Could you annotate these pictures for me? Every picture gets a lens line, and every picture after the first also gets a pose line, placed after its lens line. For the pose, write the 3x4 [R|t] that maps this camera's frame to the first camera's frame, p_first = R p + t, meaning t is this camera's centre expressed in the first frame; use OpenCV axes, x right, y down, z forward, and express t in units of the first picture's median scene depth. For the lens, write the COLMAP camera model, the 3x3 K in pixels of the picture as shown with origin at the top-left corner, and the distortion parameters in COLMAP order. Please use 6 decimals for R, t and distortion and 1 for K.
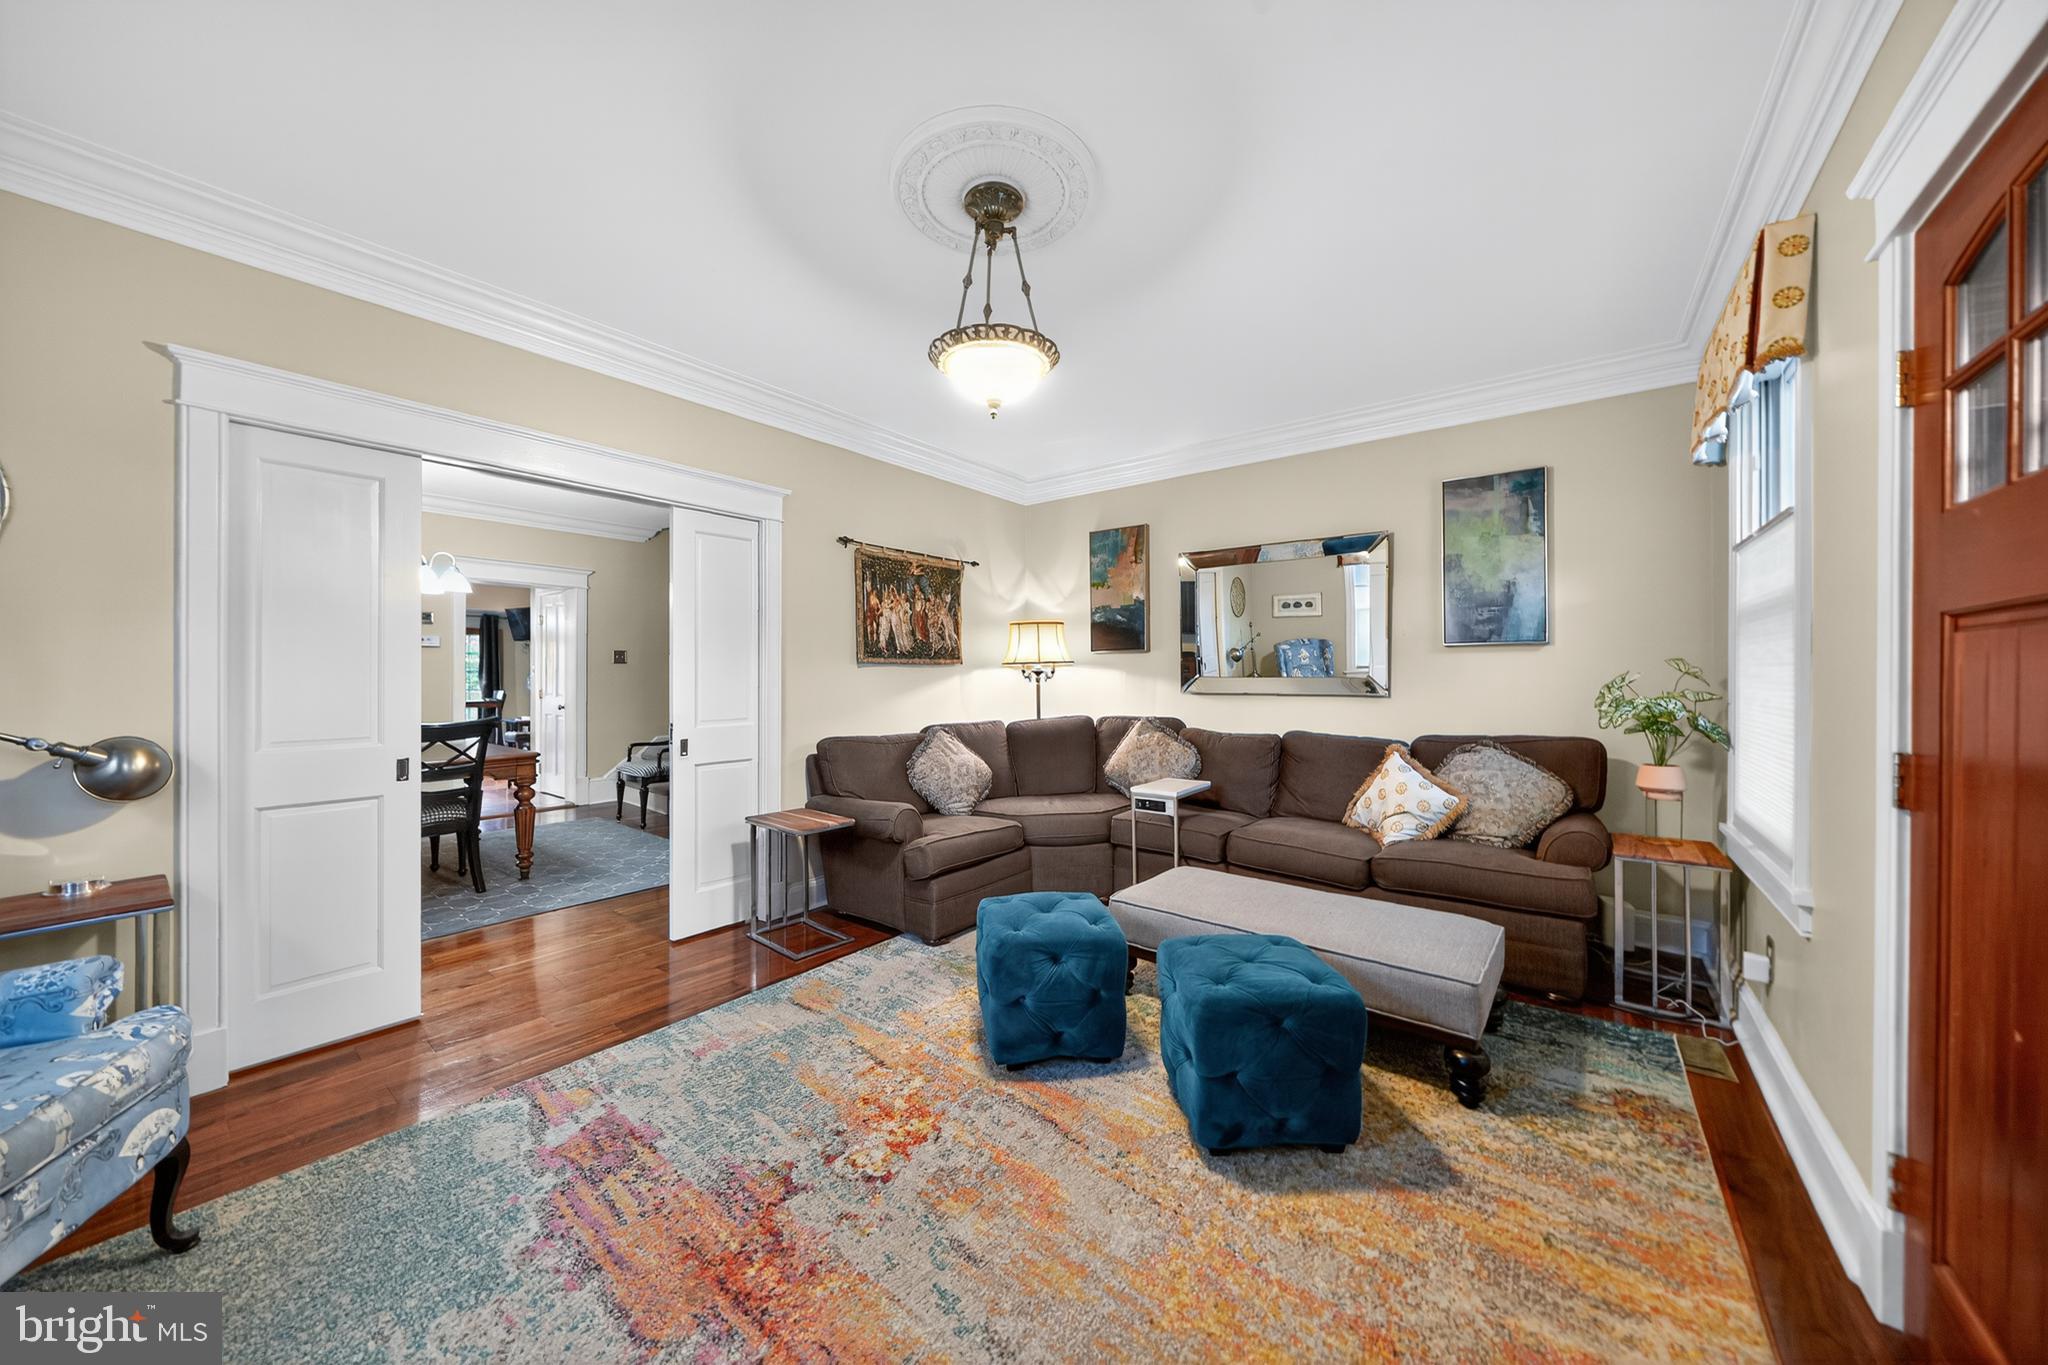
lens RADIAL K [[703.7, 0, 985.8], [0, 703.7, 676.7], [0, 0, 1]] dist [-0.001491, -0.000437]
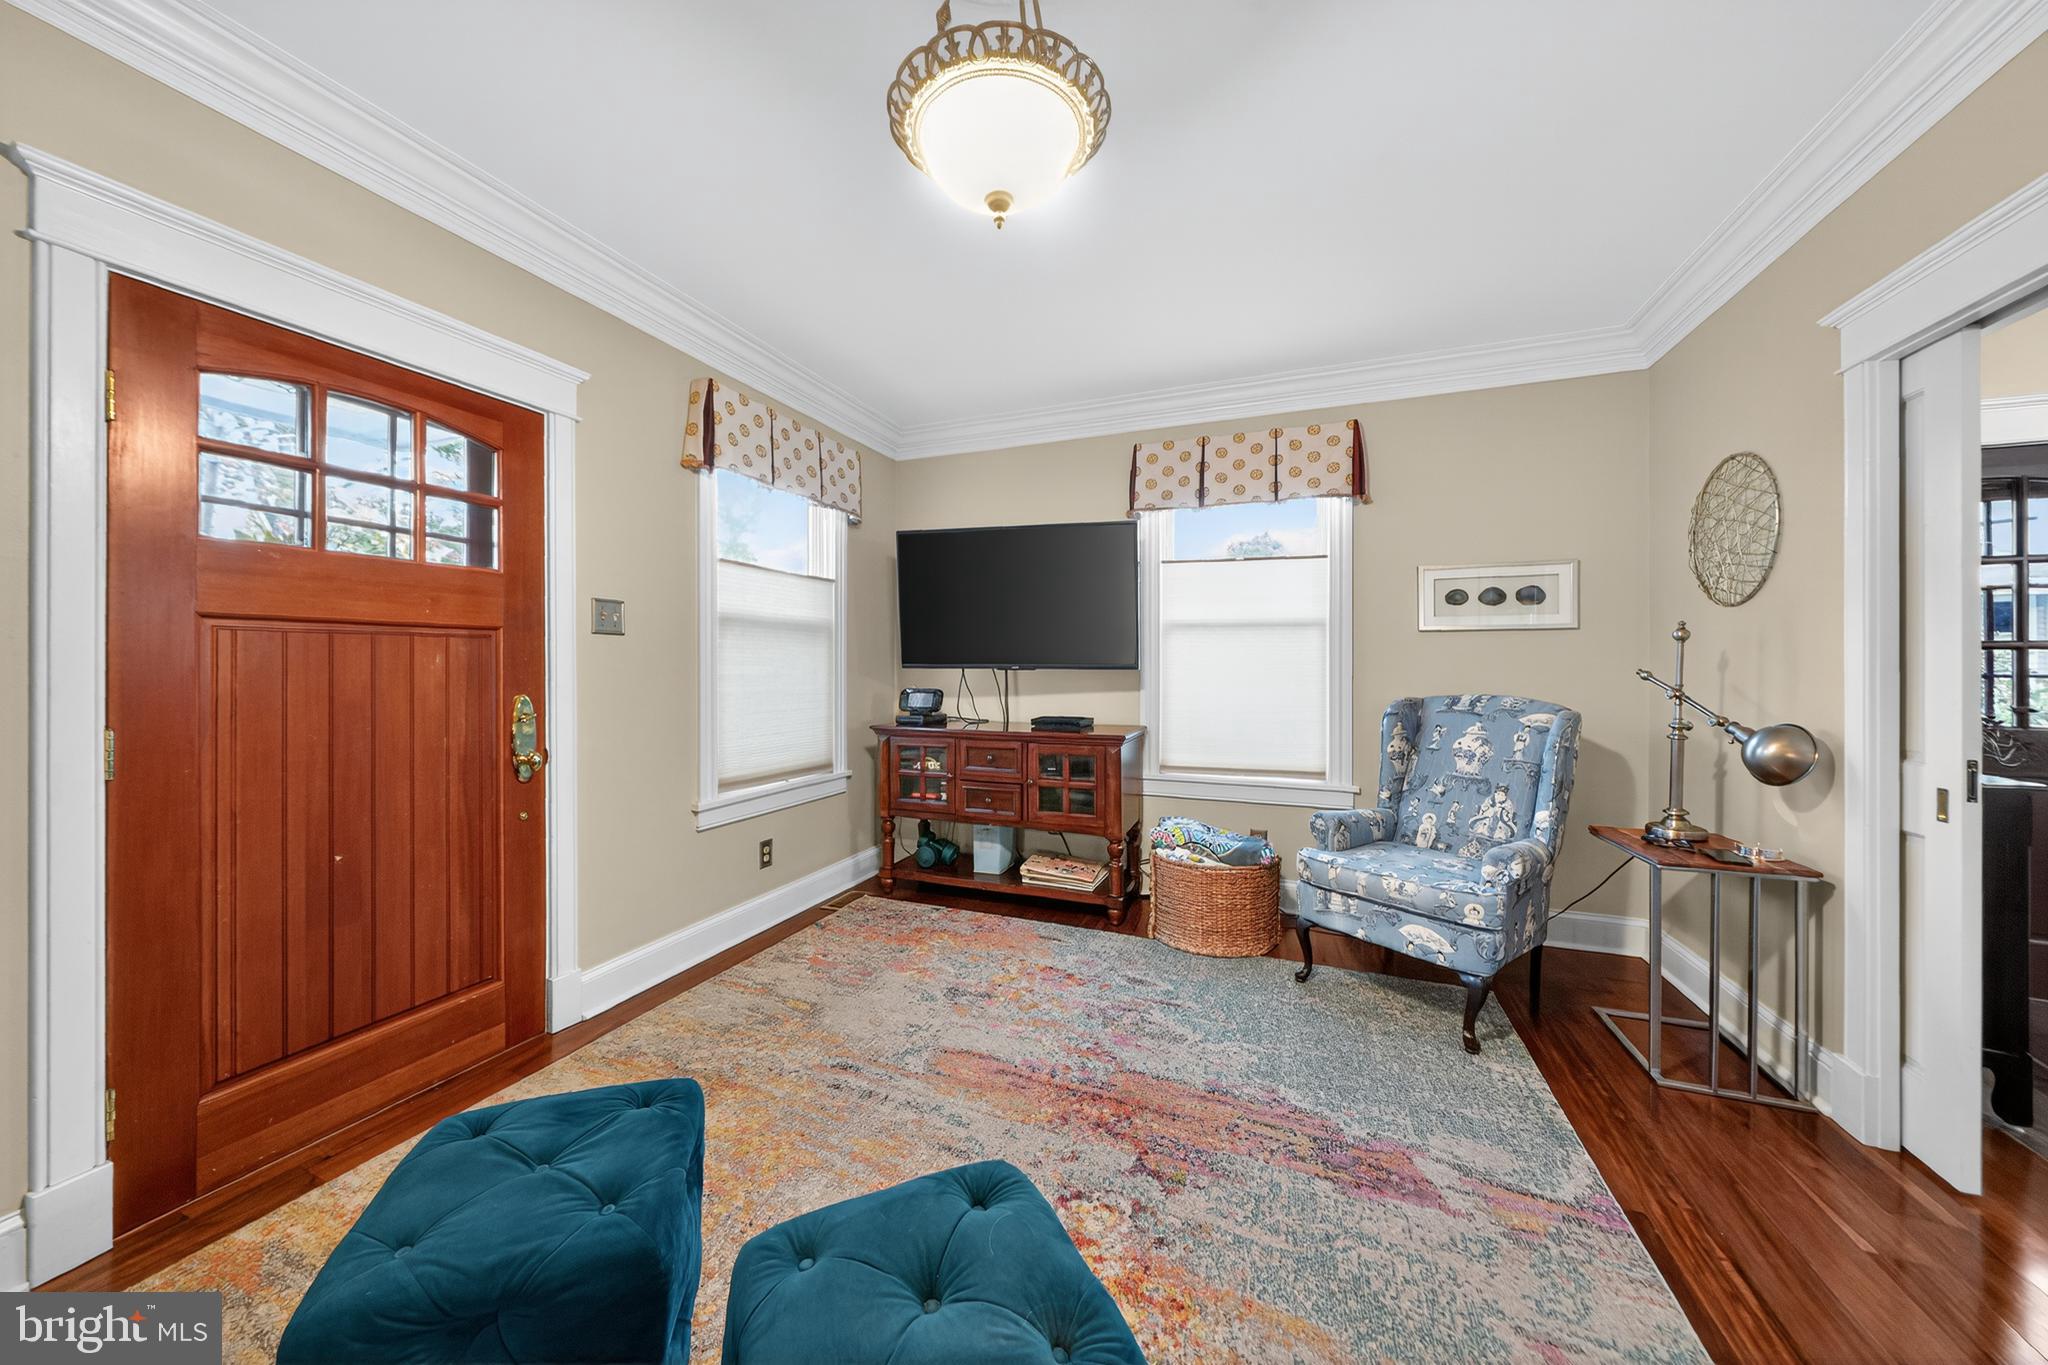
lens RADIAL K [[703.7, 0, 1020.4], [0, 703.7, 661.7], [0, 0, 1]] dist [-0.001491, -0.000437]
pose [[-0.944388, -0.002028, -0.328828, 0.095373], [-0.002881, 0.999994, 0.002107, -0.002205], [0.328821, 0.002937, -0.944388, 0.803581]]
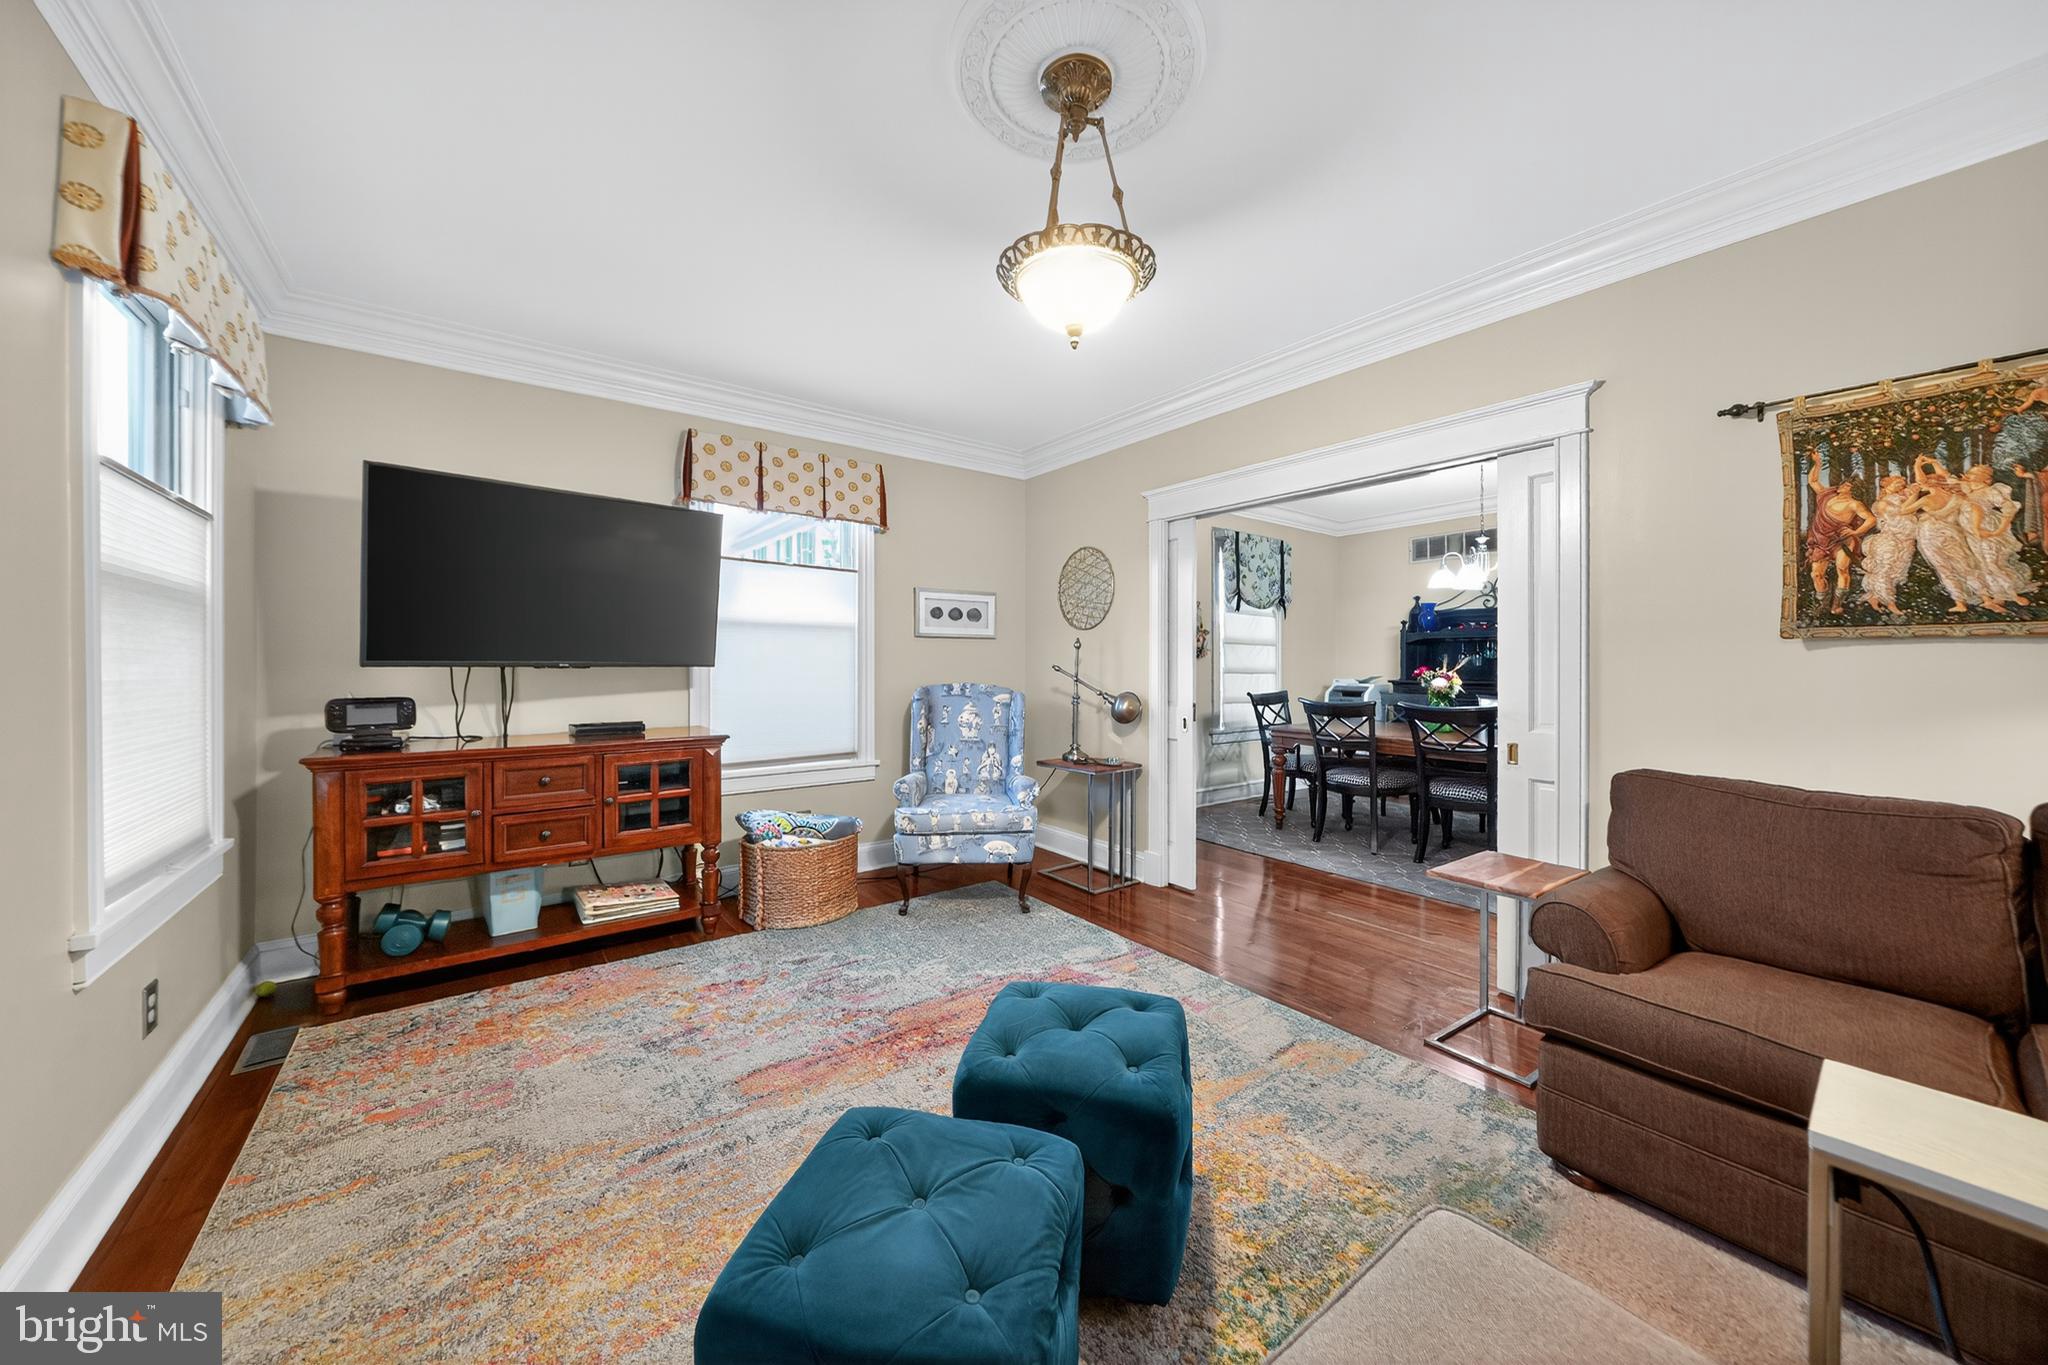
lens RADIAL K [[703.7, 0, 1032.6], [0, 703.7, 664.6], [0, 0, 1]] dist [-0.001491, -0.000437]
pose [[-0.205320, 0.002324, -0.978692, 0.422580], [-0.006640, 0.999971, 0.003768, 0.000322], [0.978672, 0.007272, -0.205299, 0.574027]]
